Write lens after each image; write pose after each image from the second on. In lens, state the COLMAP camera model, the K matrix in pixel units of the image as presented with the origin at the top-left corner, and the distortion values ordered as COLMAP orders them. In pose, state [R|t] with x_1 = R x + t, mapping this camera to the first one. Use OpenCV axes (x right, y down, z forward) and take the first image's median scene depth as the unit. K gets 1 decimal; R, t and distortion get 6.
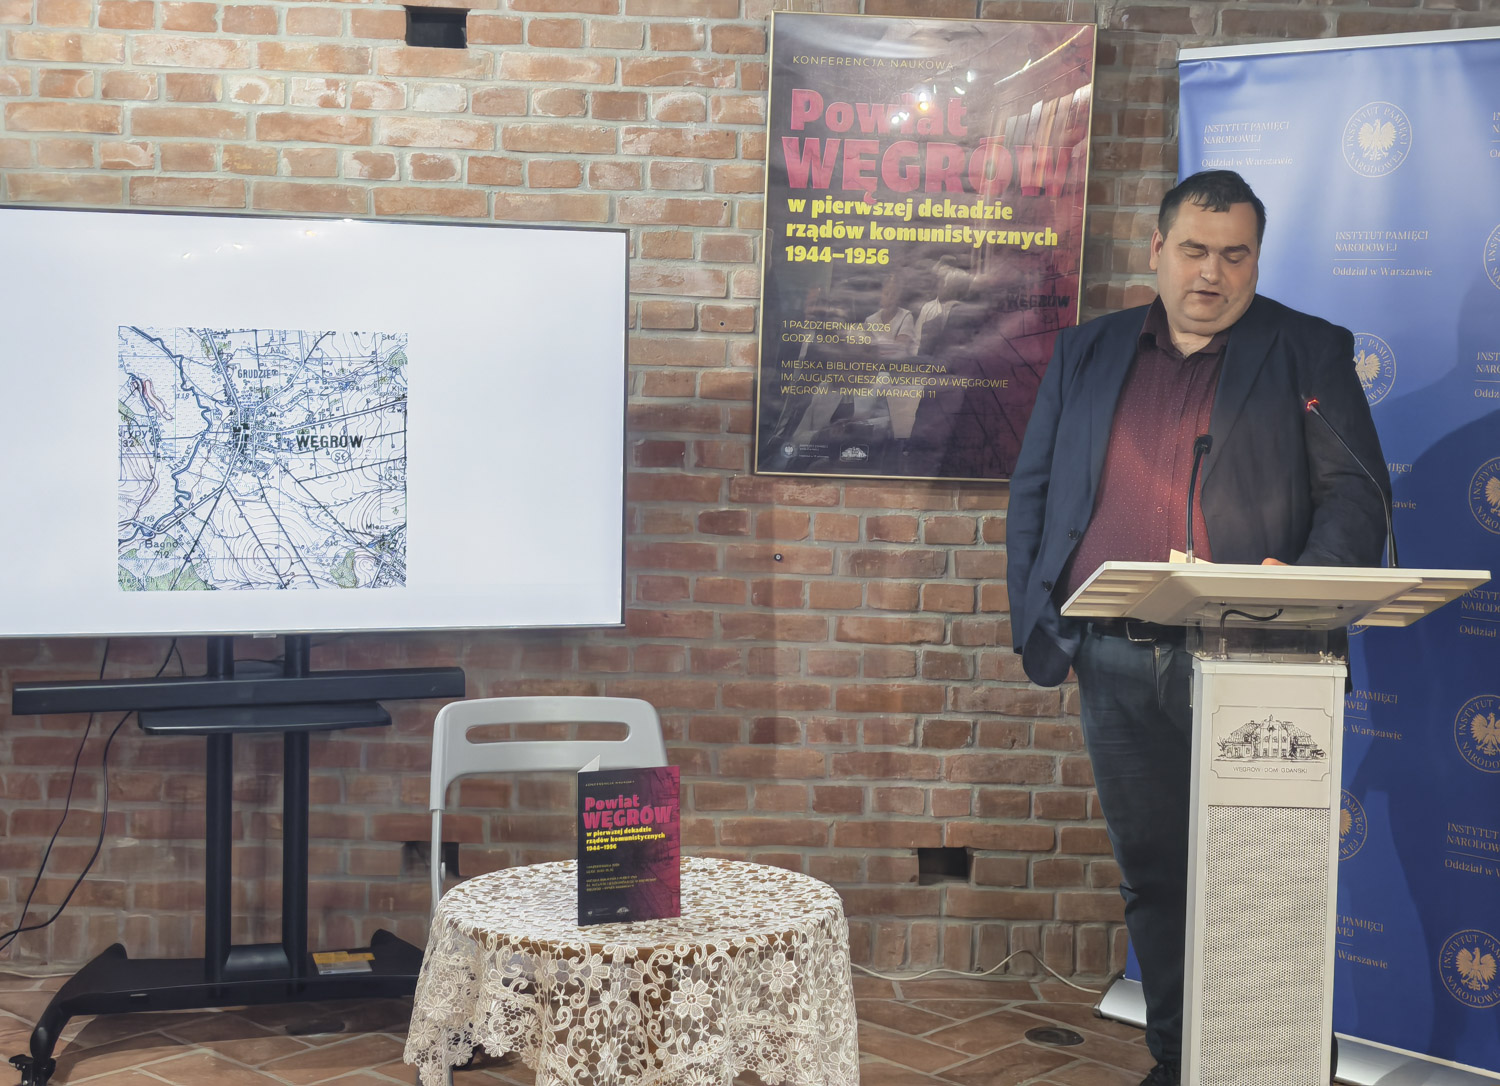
lens RADIAL K [[2285.8, 0, 753.6], [0, 2285.8, 503.2], [0, 0, 1]] dist [0.121421, 0.000000]
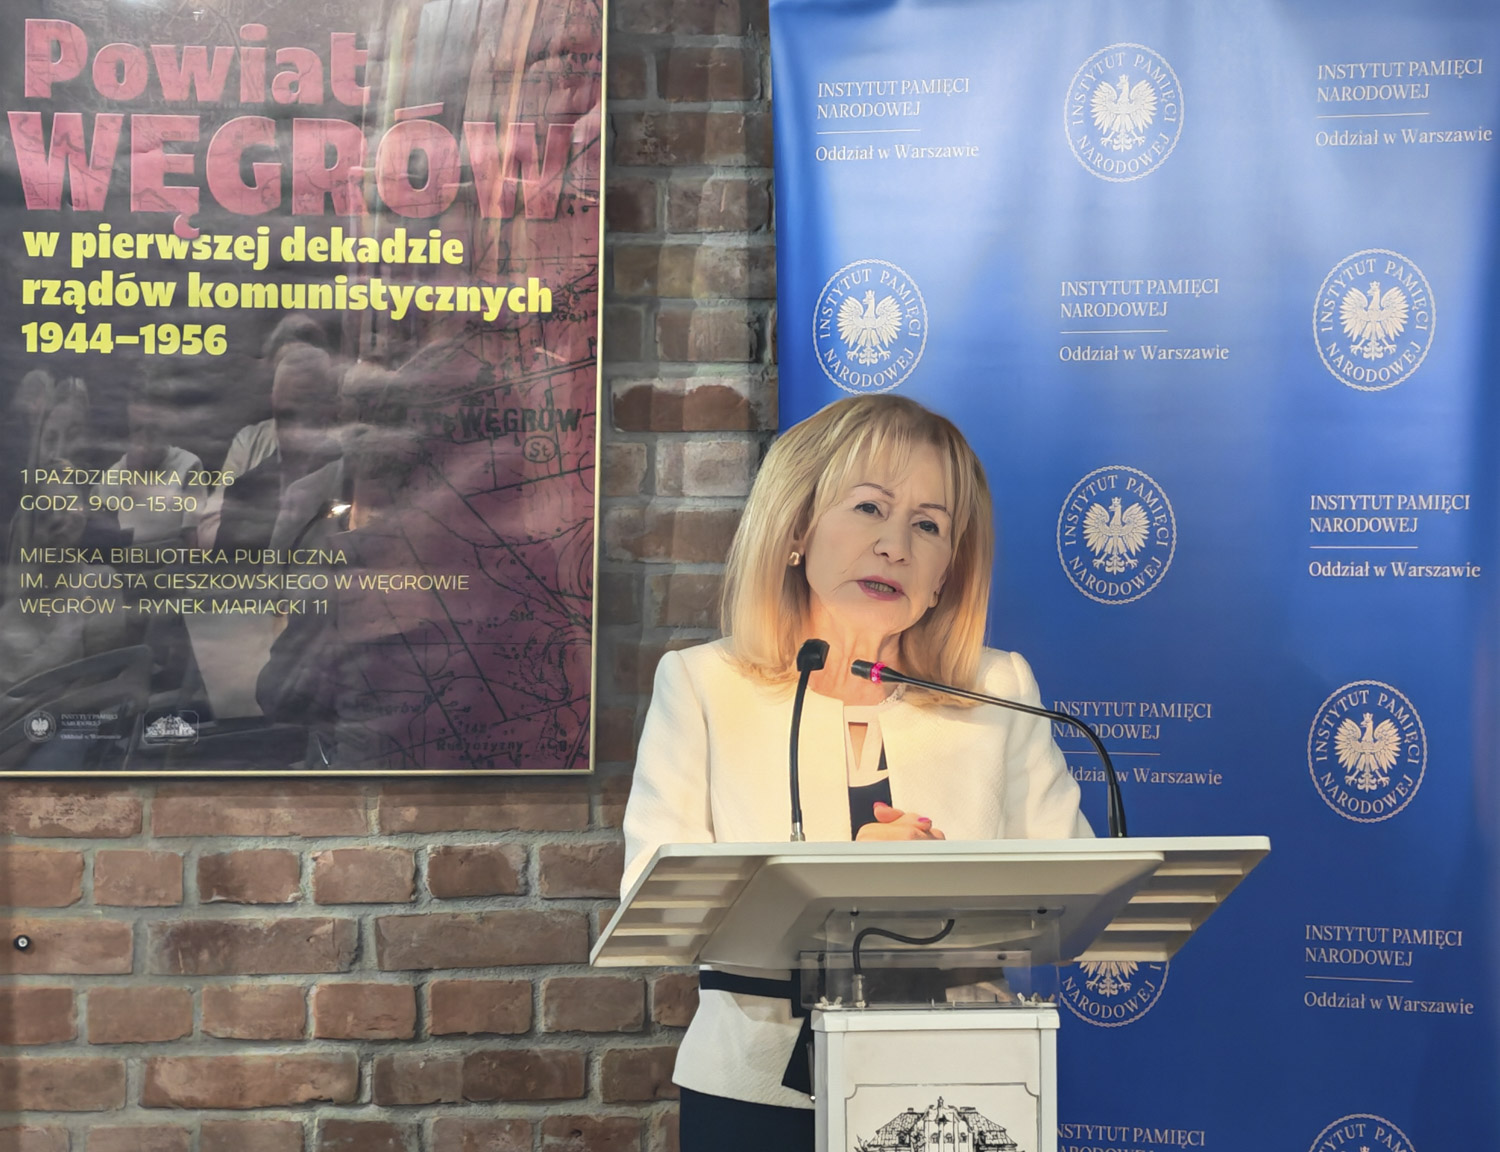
lens RADIAL K [[7519.8, 0, 795.7], [0, 7519.8, 600.4], [0, 0, 1]] dist [0.395366, 0.000000]
pose [[0.985632, -0.029655, 0.166283, -0.096912], [0.040352, 0.997302, -0.061319, 0.058126], [-0.164016, 0.067148, 0.984170, -0.669229]]
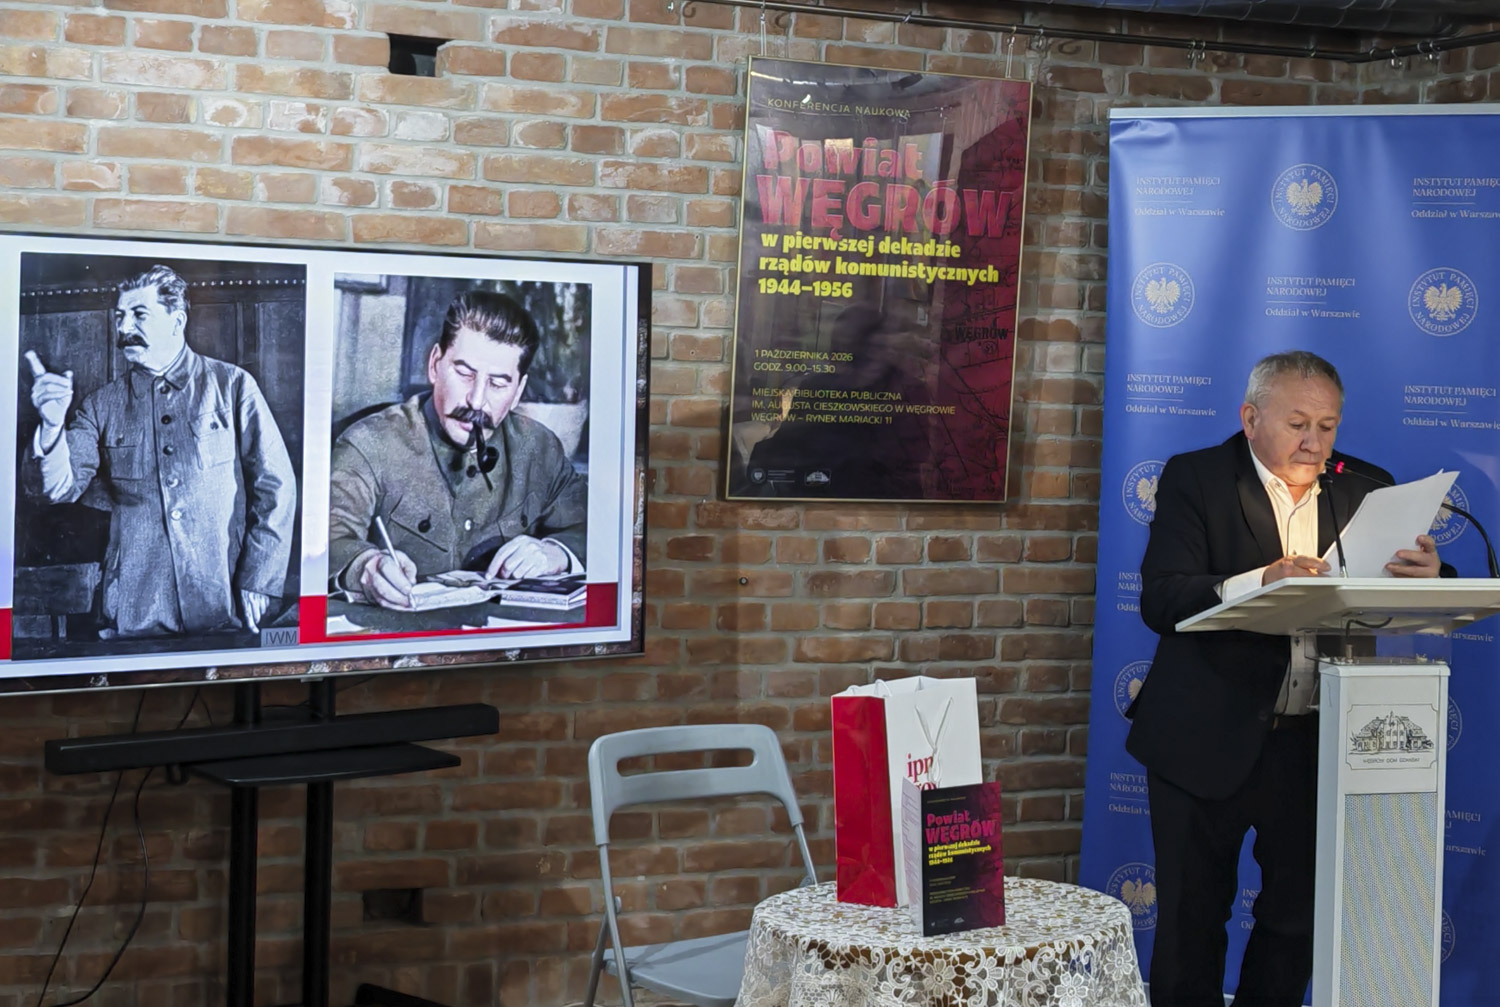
lens RADIAL K [[2410.2, 0, 843.3], [0, 2410.2, 357.1], [0, 0, 1]] dist [0.118155, 0.000000]
pose [[0.945666, 0.003040, 0.325127, -0.303596], [0.017676, 0.997997, -0.060746, -0.010120], [-0.324660, 0.063192, 0.943717, -0.038722]]
